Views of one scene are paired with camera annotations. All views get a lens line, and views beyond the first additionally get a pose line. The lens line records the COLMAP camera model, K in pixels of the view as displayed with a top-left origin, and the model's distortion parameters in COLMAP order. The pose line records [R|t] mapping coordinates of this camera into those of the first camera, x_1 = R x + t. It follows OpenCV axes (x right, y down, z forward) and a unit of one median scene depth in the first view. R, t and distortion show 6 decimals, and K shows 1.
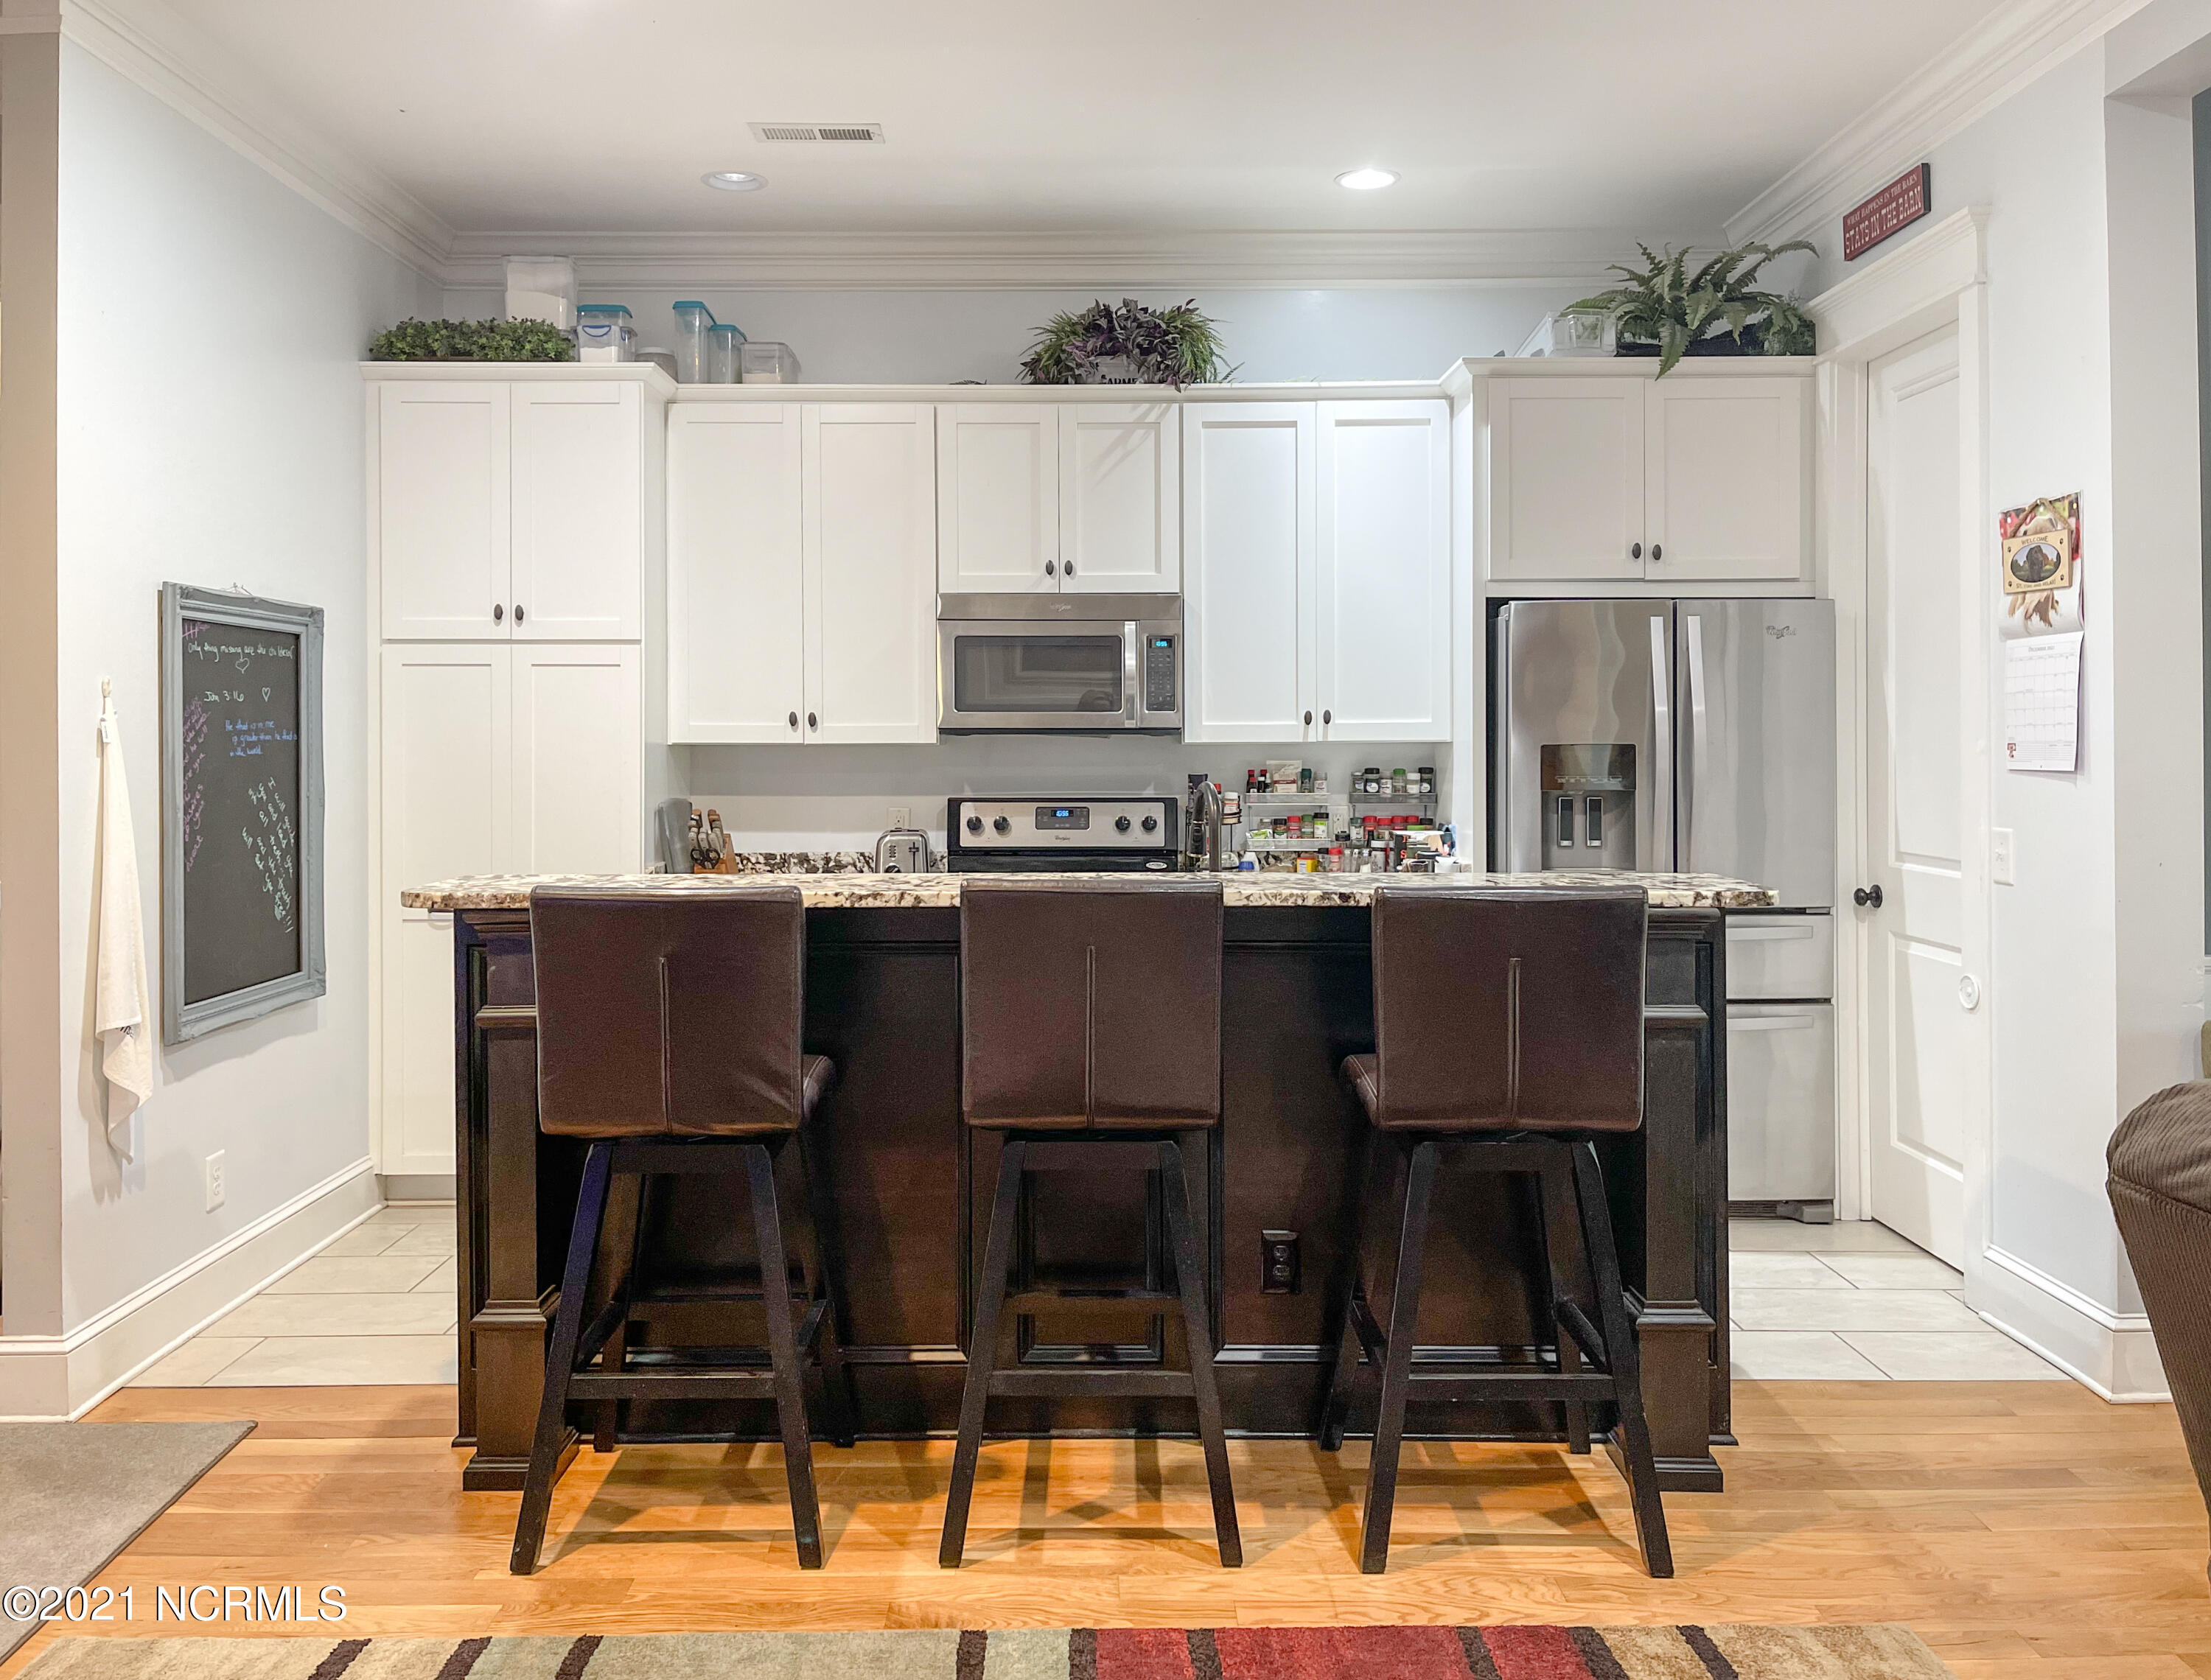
lens RADIAL K [[1705.5, 0, 1085.1], [0, 1705.5, 750.7], [0, 0, 1]] dist [0.054318, -0.051880]
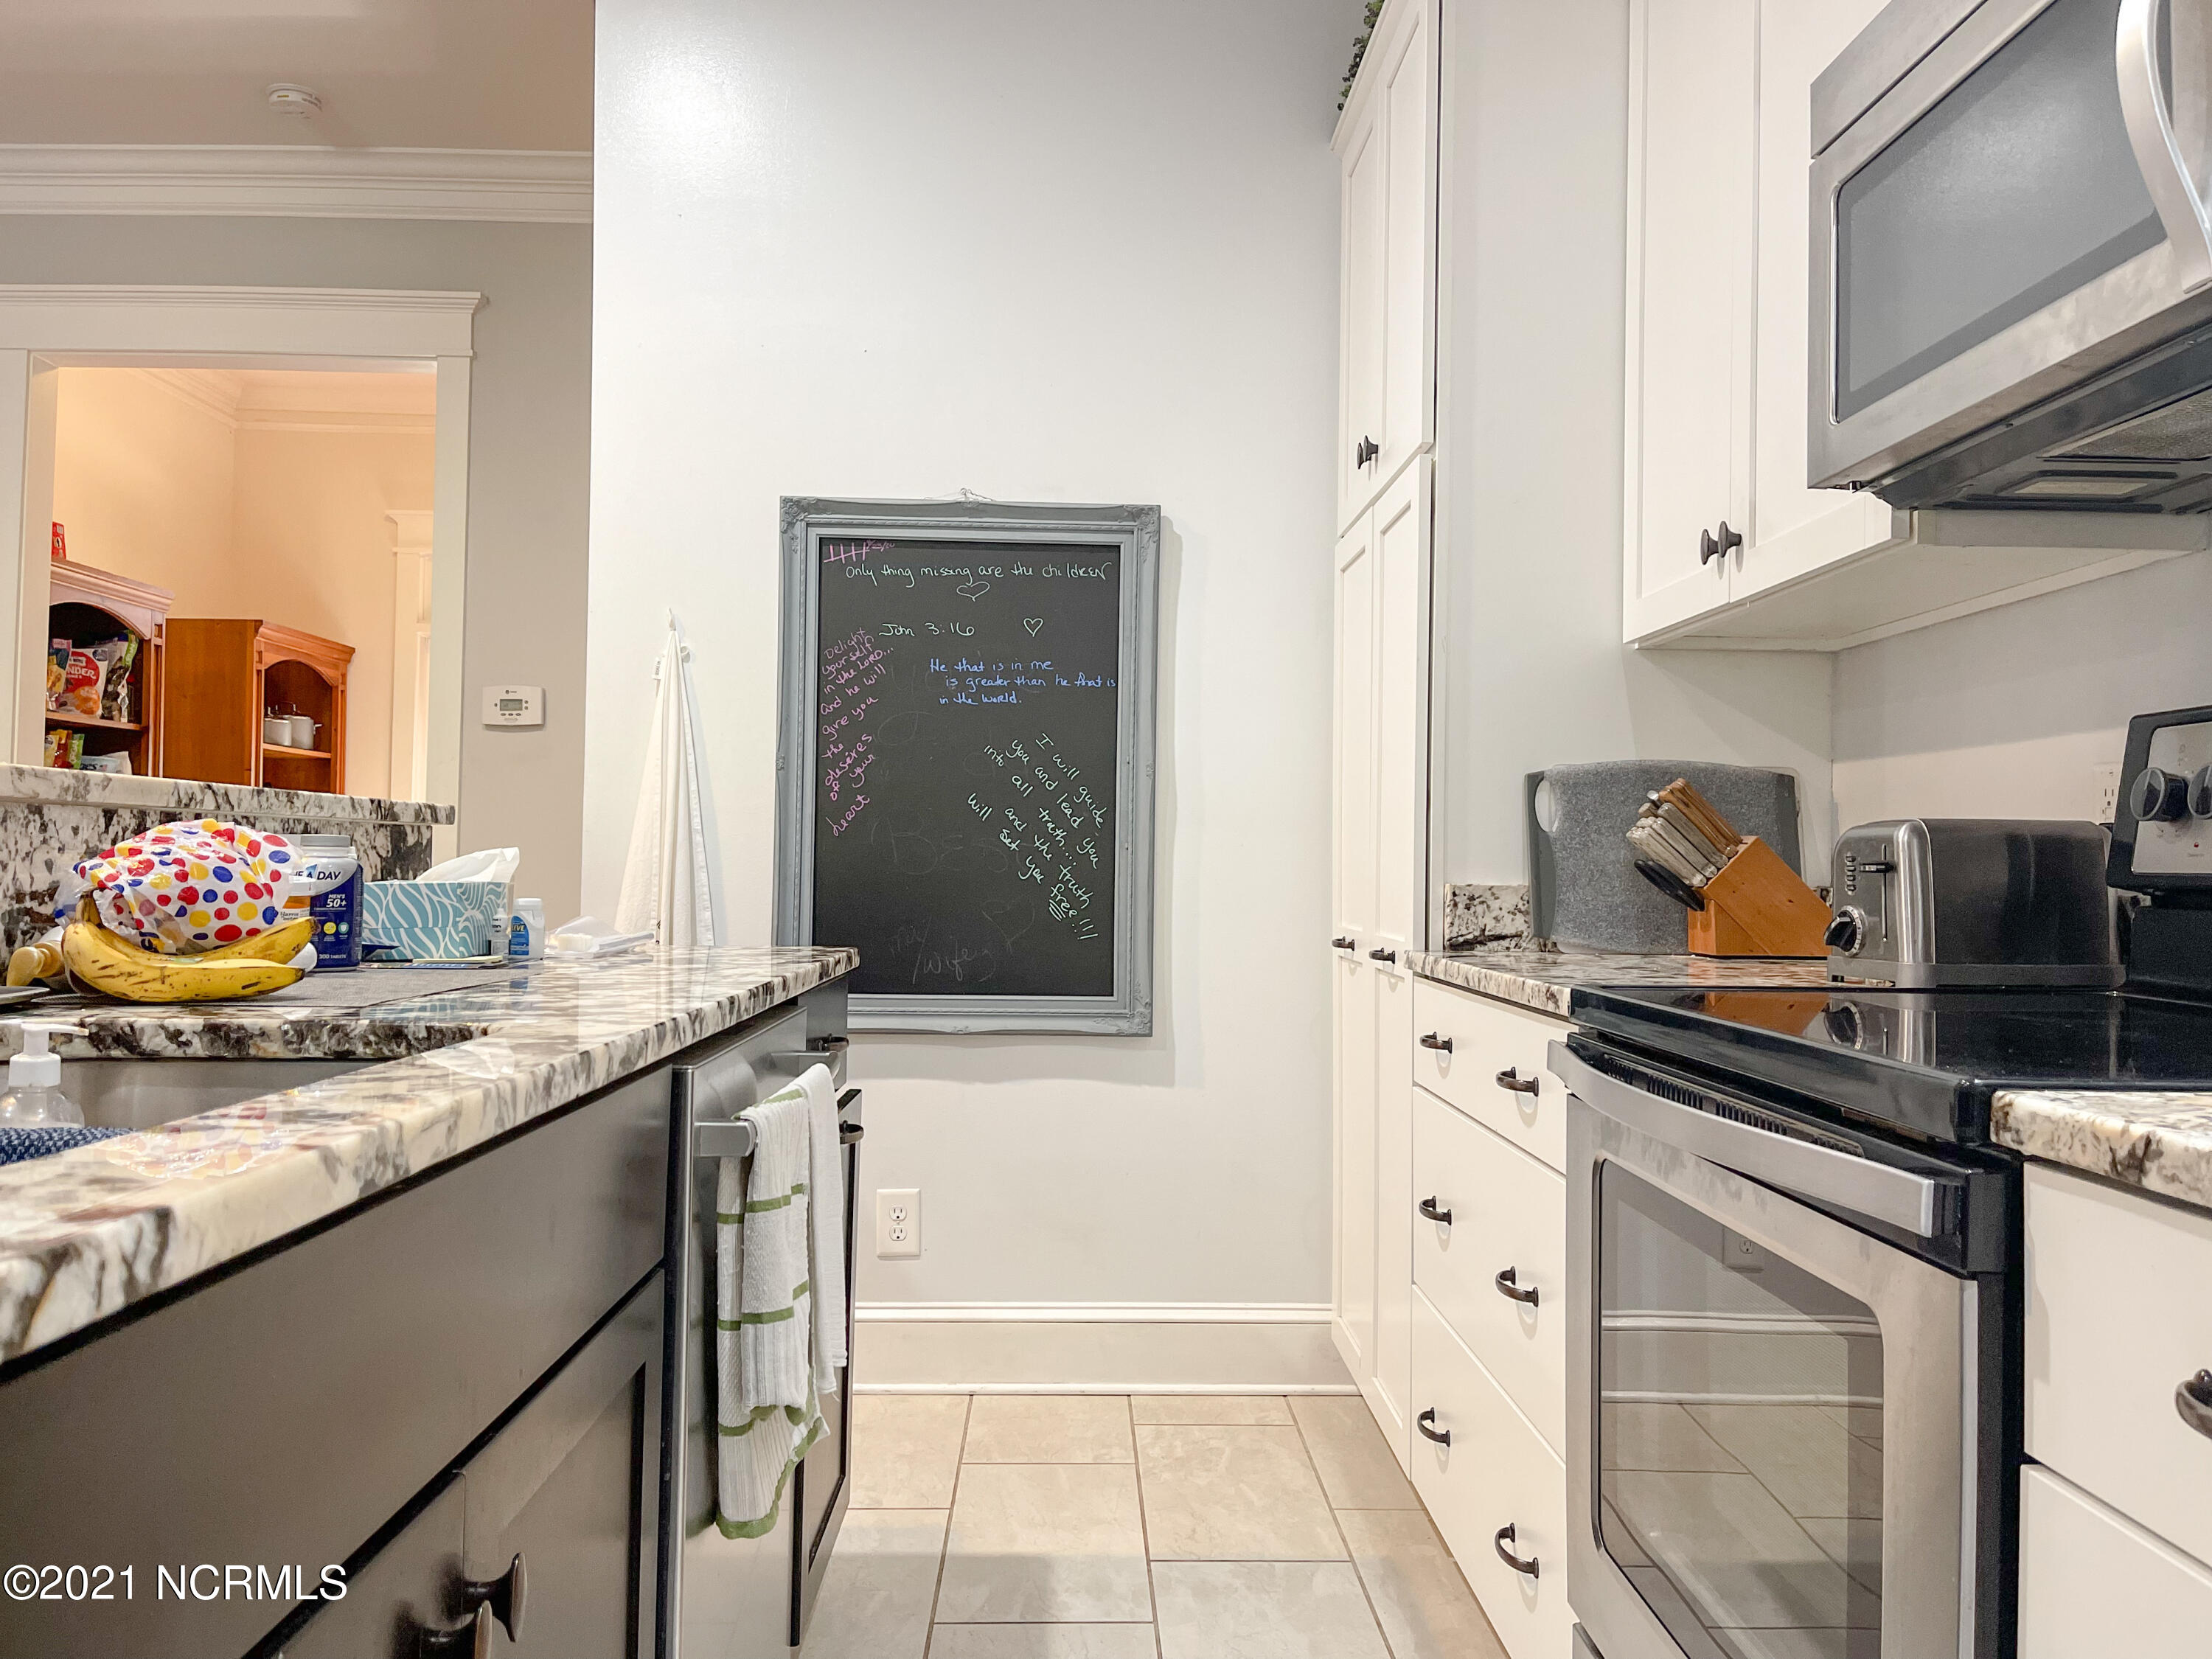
lens RADIAL K [[1686.1, 0, 1106.0], [0, 1686.1, 829.5], [0, 0, 1]] dist [0.066227, -0.090244]
pose [[0.026472, -0.012035, -0.999577, 0.260910], [-0.019935, 0.999722, -0.012565, 0.062106], [0.999451, 0.020259, 0.026225, 0.928025]]
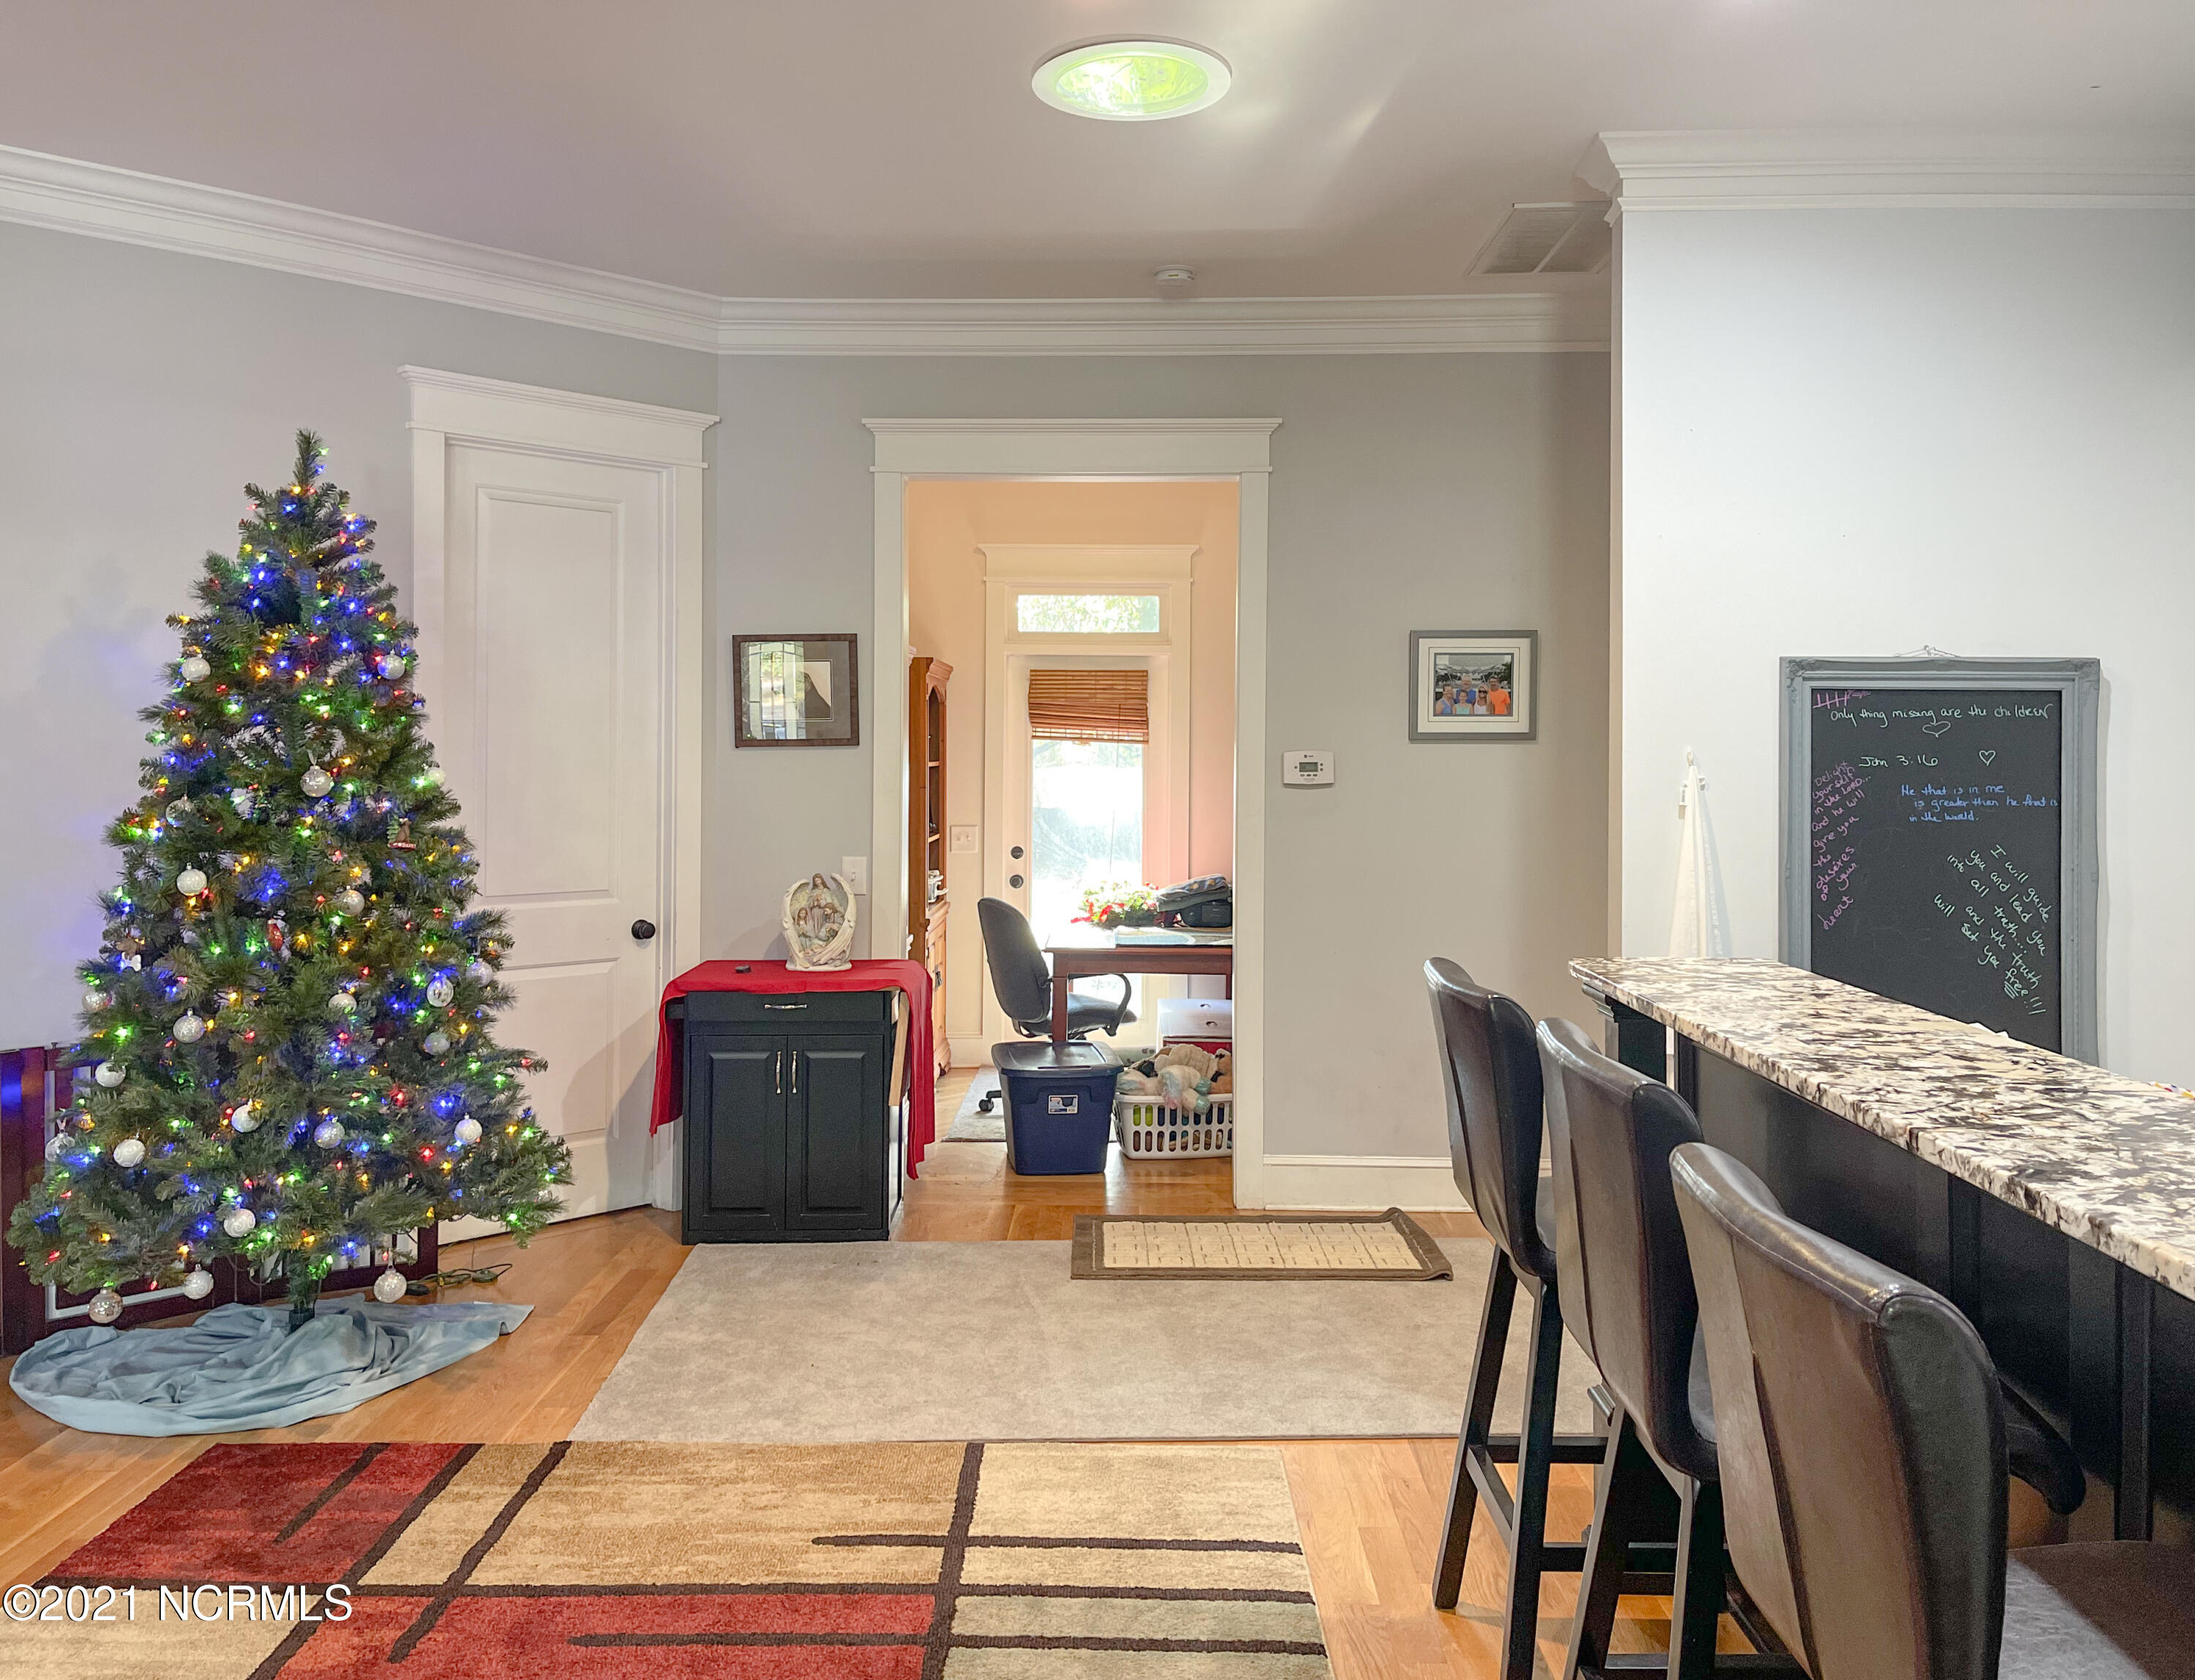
lens RADIAL K [[1748.6, 0, 1094.4], [0, 1748.6, 732.3], [0, 0, 1]] dist [0.071702, -0.000119]
pose [[-0.012376, -0.001724, -0.999922, 0.468213], [-0.011243, 0.999936, -0.001585, -0.036063], [0.999860, 0.011222, -0.012395, 0.474998]]
